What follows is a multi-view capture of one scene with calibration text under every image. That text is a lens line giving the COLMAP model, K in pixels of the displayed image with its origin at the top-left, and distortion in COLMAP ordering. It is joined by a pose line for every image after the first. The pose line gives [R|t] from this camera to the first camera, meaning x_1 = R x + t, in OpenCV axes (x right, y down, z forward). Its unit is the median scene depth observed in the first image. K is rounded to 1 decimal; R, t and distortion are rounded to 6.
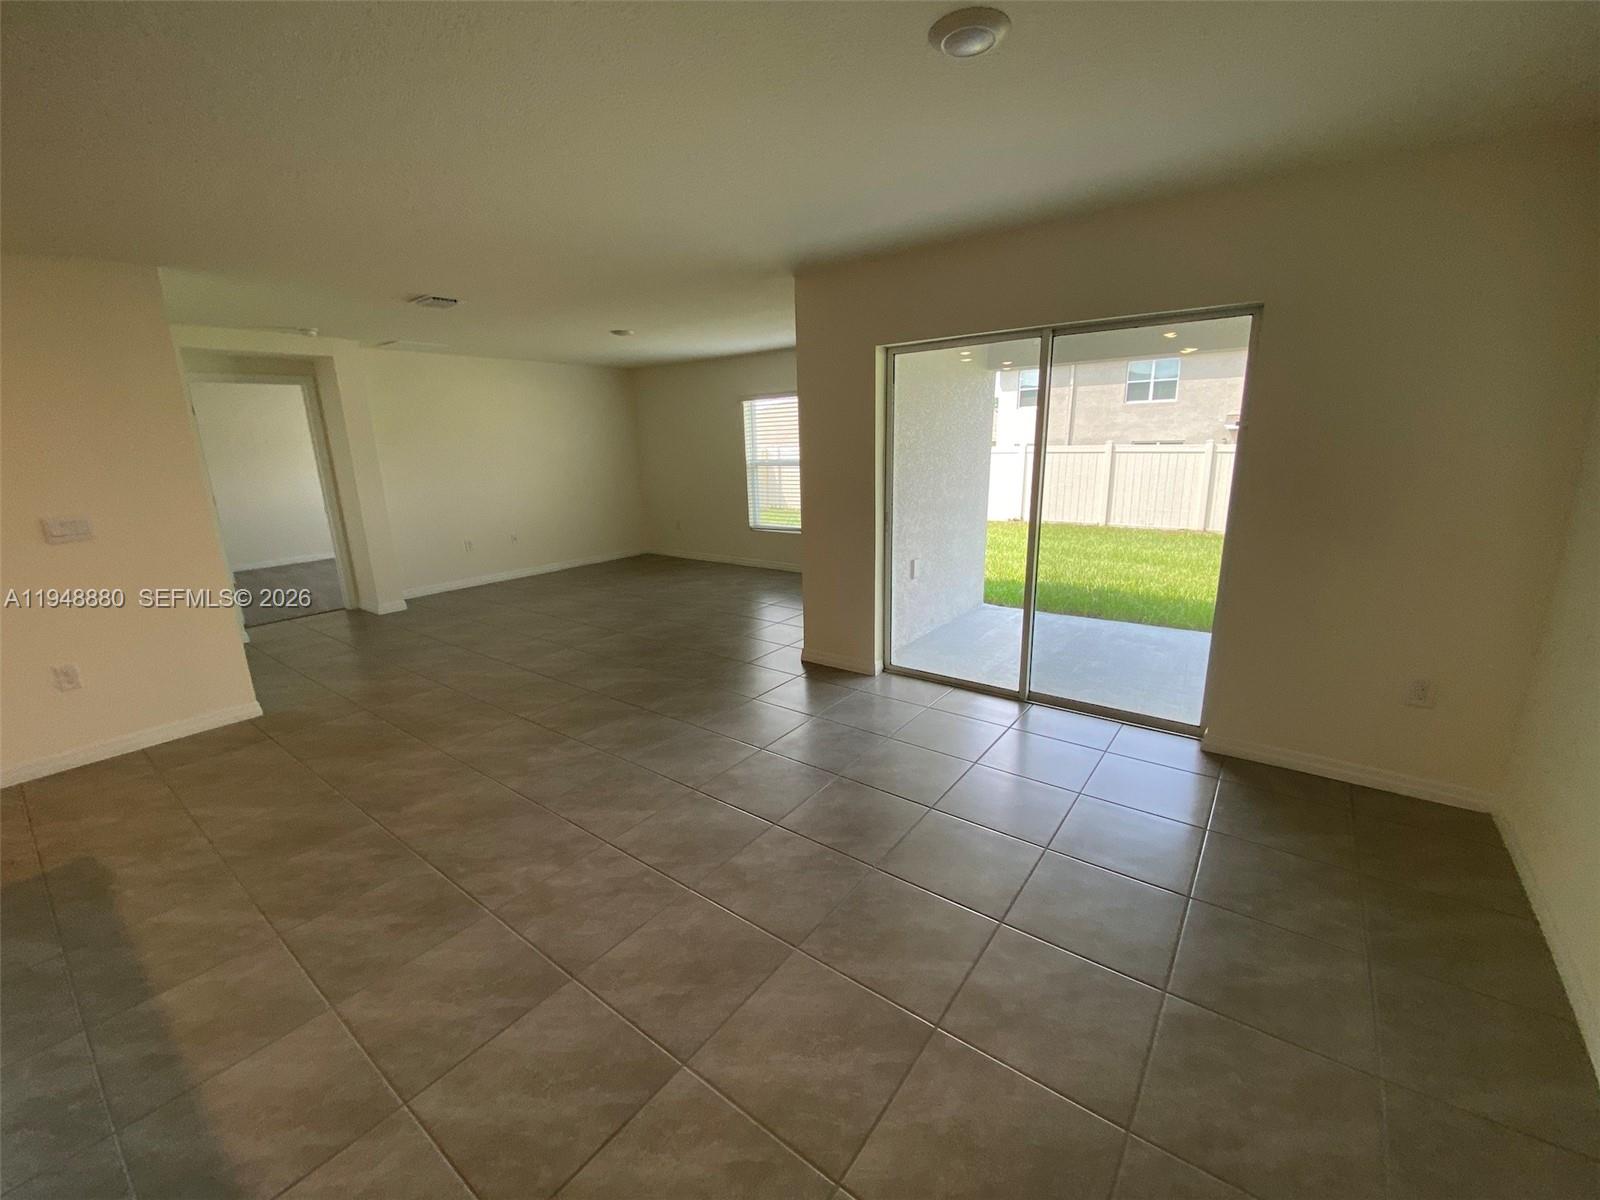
lens RADIAL K [[646.5, 0, 797.4], [0, 646.5, 598.0], [0, 0, 1]] dist [-0.000152, -0.000478]
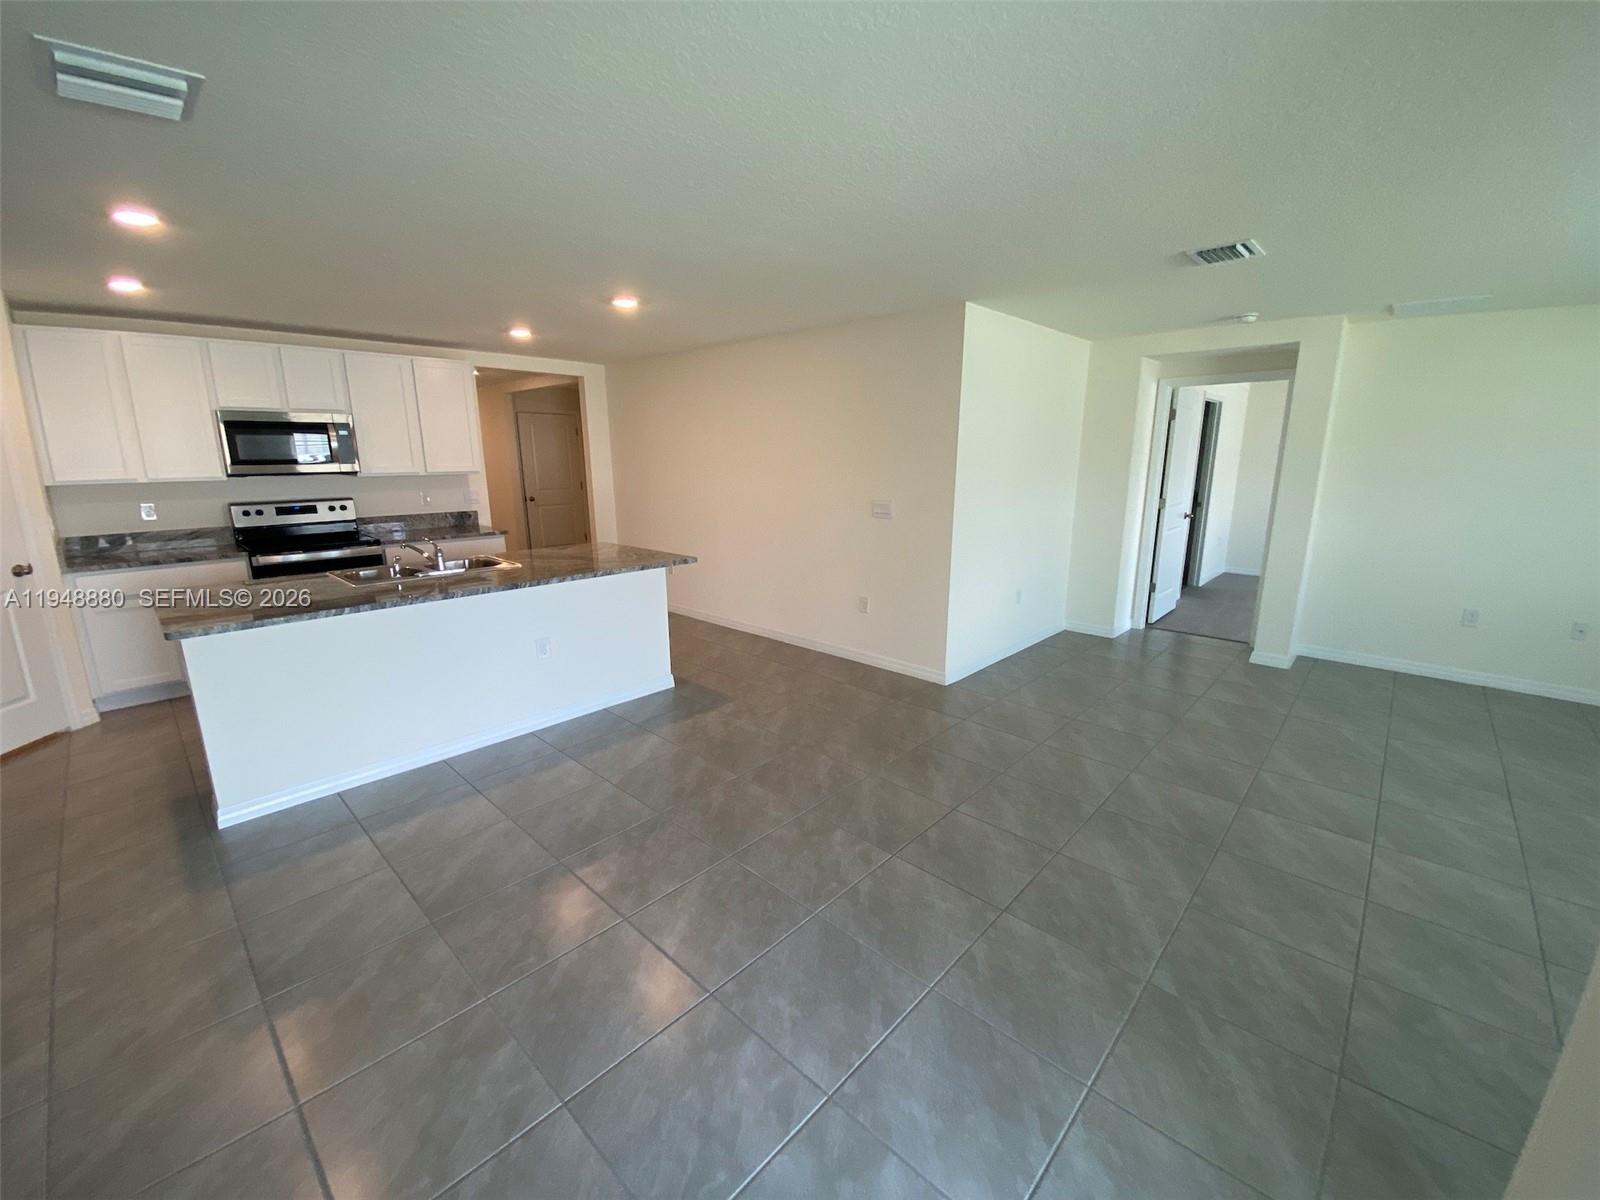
lens RADIAL K [[642.7, 0, 805.4], [0, 642.7, 609.1], [0, 0, 1]] dist [0.017374, -0.015061]
pose [[-0.105969, 0.259991, -0.959779, 0.378065], [-0.235062, 0.931307, 0.278232, -0.288408], [0.966186, 0.255092, -0.037576, 1.044697]]
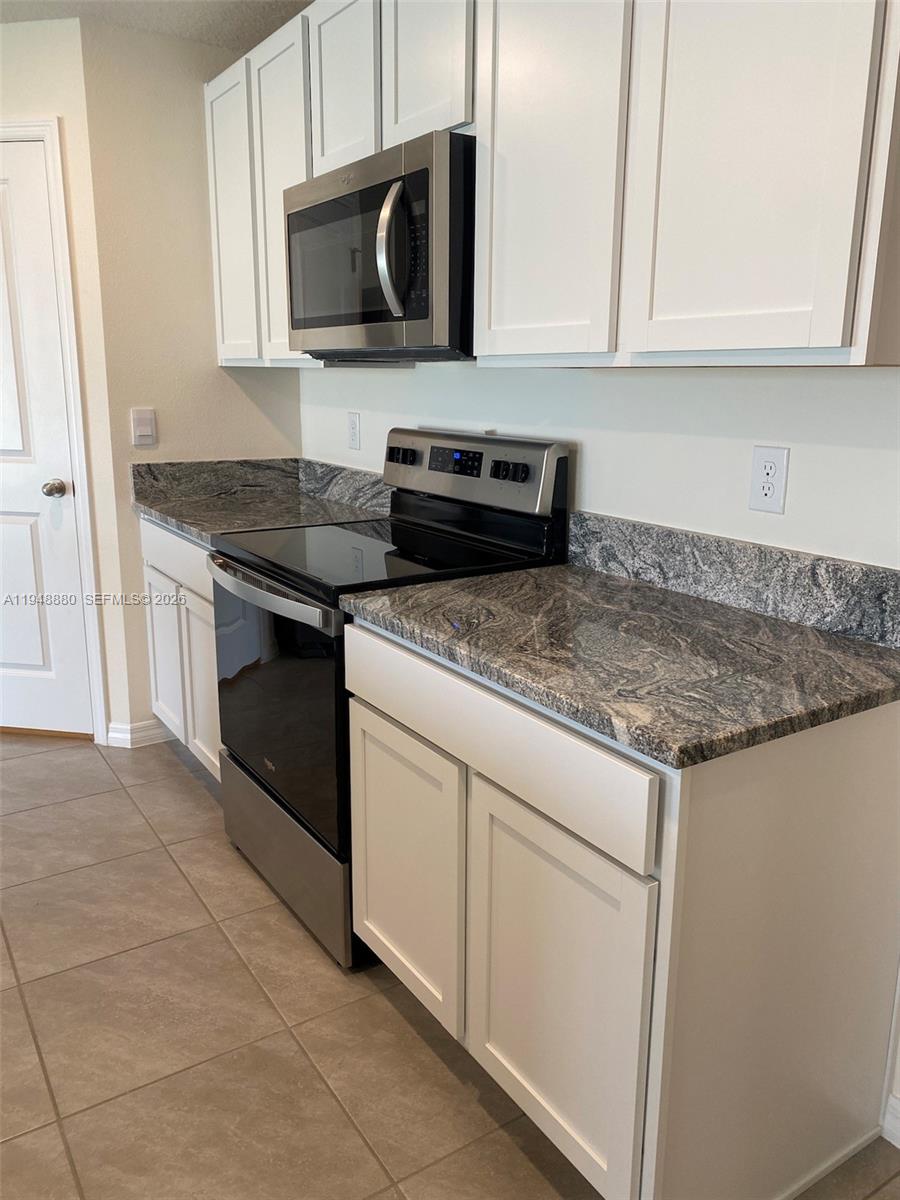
lens RADIAL K [[920.1, 0, 450.0], [0, 920.1, 600.0], [0, 0, 1]] dist [0.064177, -0.112074]
pose [[-0.937653, -0.065591, 0.341327, -1.513382], [0.099537, 0.890228, 0.444506, -0.006121], [-0.333014, 0.450767, -0.828197, 0.381471]]
